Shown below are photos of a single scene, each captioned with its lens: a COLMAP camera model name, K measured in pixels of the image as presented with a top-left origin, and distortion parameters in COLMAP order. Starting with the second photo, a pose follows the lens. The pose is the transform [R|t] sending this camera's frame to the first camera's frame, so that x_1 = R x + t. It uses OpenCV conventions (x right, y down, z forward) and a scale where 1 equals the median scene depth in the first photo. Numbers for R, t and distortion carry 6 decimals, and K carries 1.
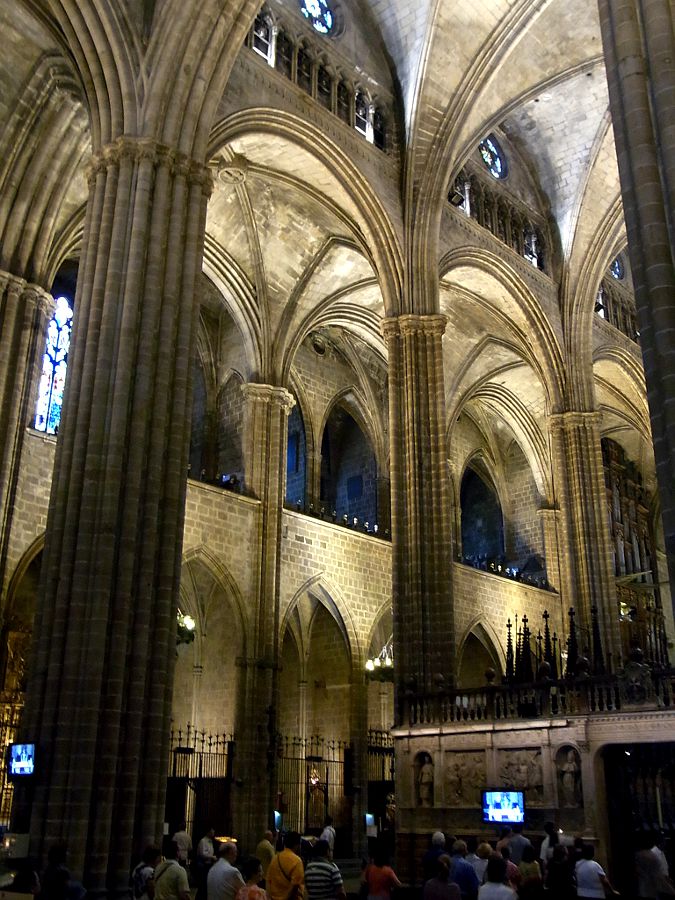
lens RADIAL K [[915.9, 0, 337.5], [0, 915.9, 450.0], [0, 0, 1]] dist [-0.087245, 0.155457]
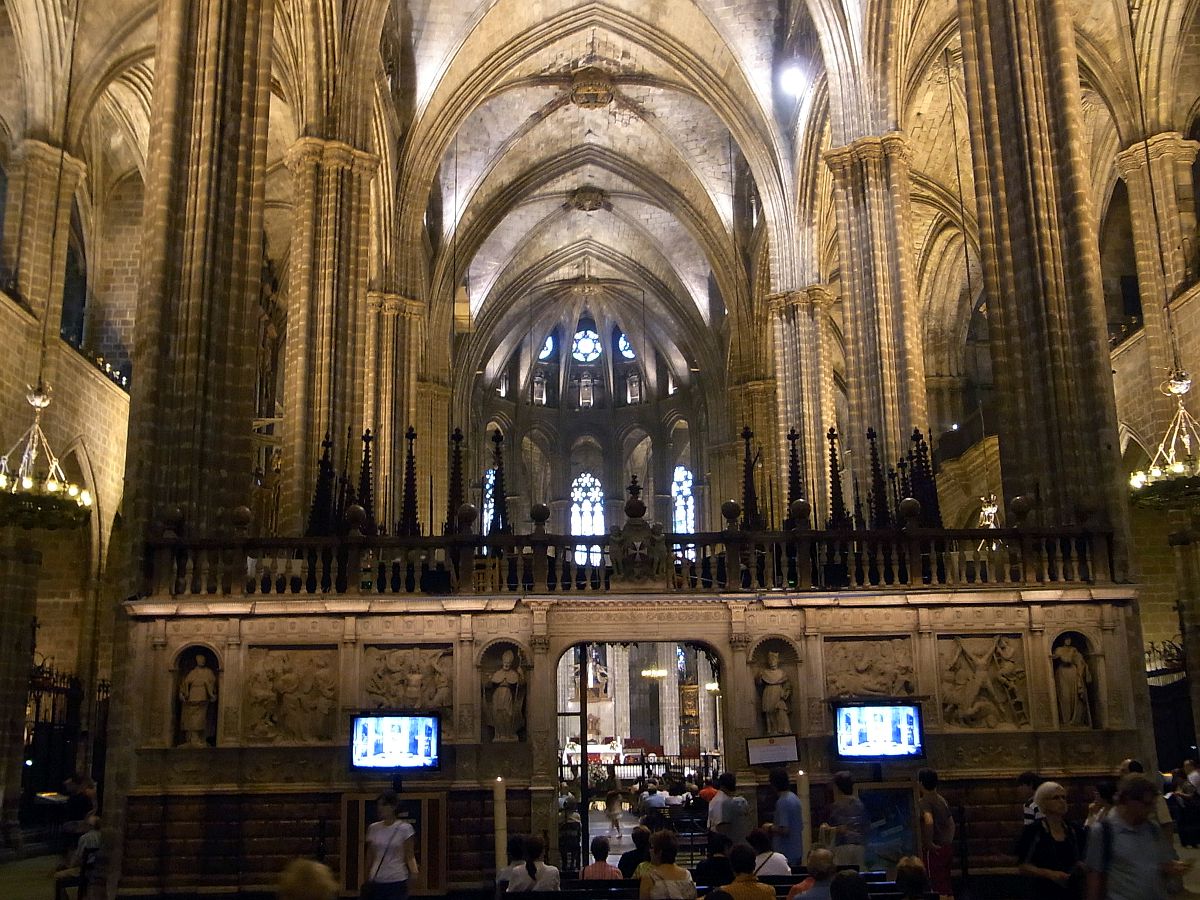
lens RADIAL K [[1221.1, 0, 600.0], [0, 1221.1, 450.0], [0, 0, 1]] dist [-0.087245, 0.155457]
pose [[0.709980, 0.146642, 0.688785, -0.251600], [-0.235001, 0.971349, 0.035433, 0.145158], [-0.663854, -0.187021, 0.724100, 0.364178]]
